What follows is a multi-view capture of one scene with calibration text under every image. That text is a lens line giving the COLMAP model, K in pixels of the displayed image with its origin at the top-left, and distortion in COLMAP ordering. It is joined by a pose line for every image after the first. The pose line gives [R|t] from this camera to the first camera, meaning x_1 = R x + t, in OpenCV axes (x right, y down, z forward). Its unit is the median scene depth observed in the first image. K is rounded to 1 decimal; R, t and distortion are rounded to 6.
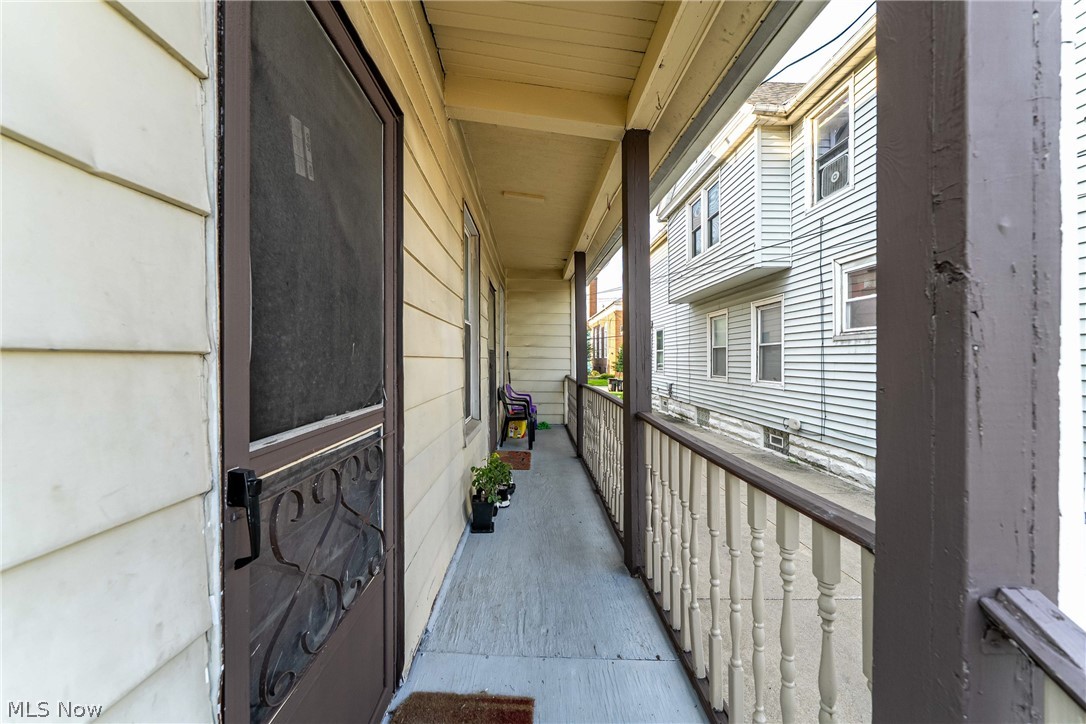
lens RADIAL K [[380.4, 0, 541.5], [0, 380.4, 359.2], [0, 0, 1]] dist [-0.020741, 0.000054]
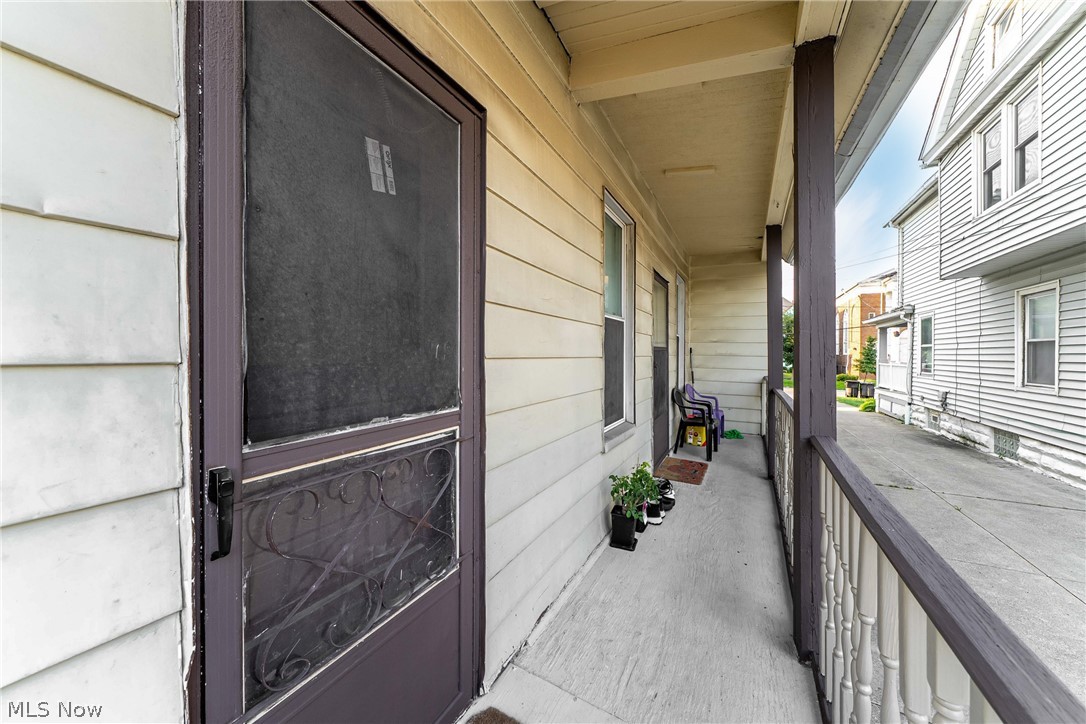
lens RADIAL K [[382.5, 0, 548.8], [0, 382.5, 355.8], [0, 0, 1]] dist [-0.011469, 0.000207]
pose [[0.879246, 0.008531, -0.476292, 0.090080], [-0.006943, 0.999963, 0.005094, -0.007597], [0.476318, -0.001172, 0.879272, 0.077807]]
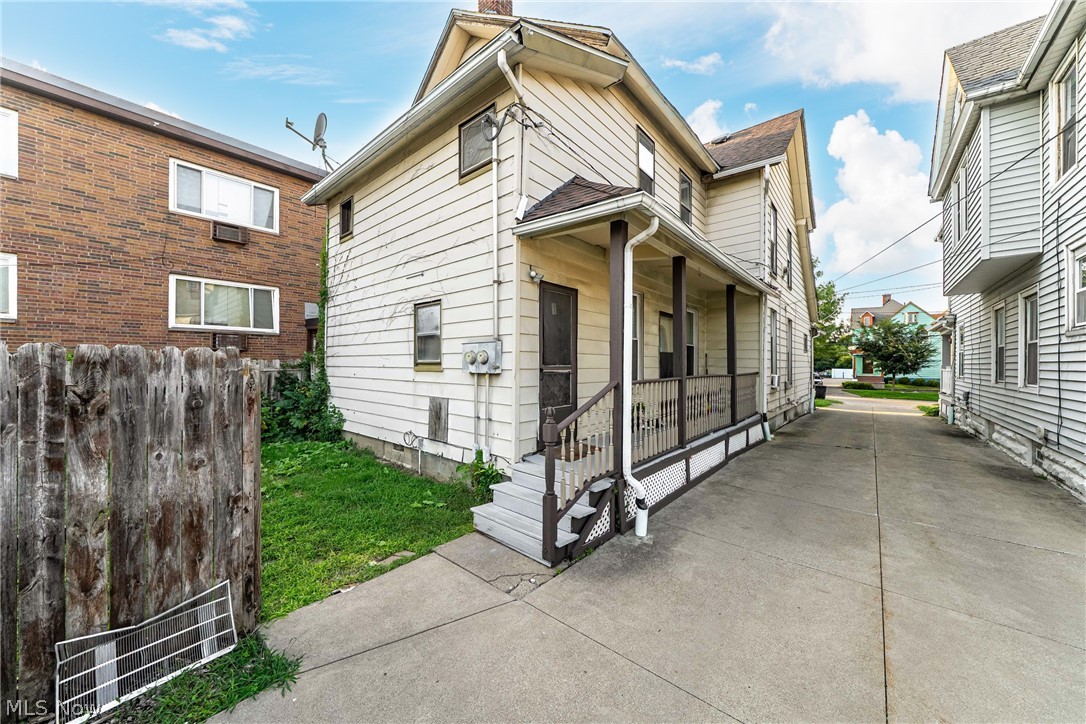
lens RADIAL K [[380.4, 0, 541.5], [0, 380.4, 359.2], [0, 0, 1]] dist [-0.020741, 0.000054]
pose [[0.751262, -0.002086, -0.660001, 0.688258], [-0.007073, 0.999912, -0.011212, 0.036738], [0.659966, 0.013091, 0.751181, -0.769162]]
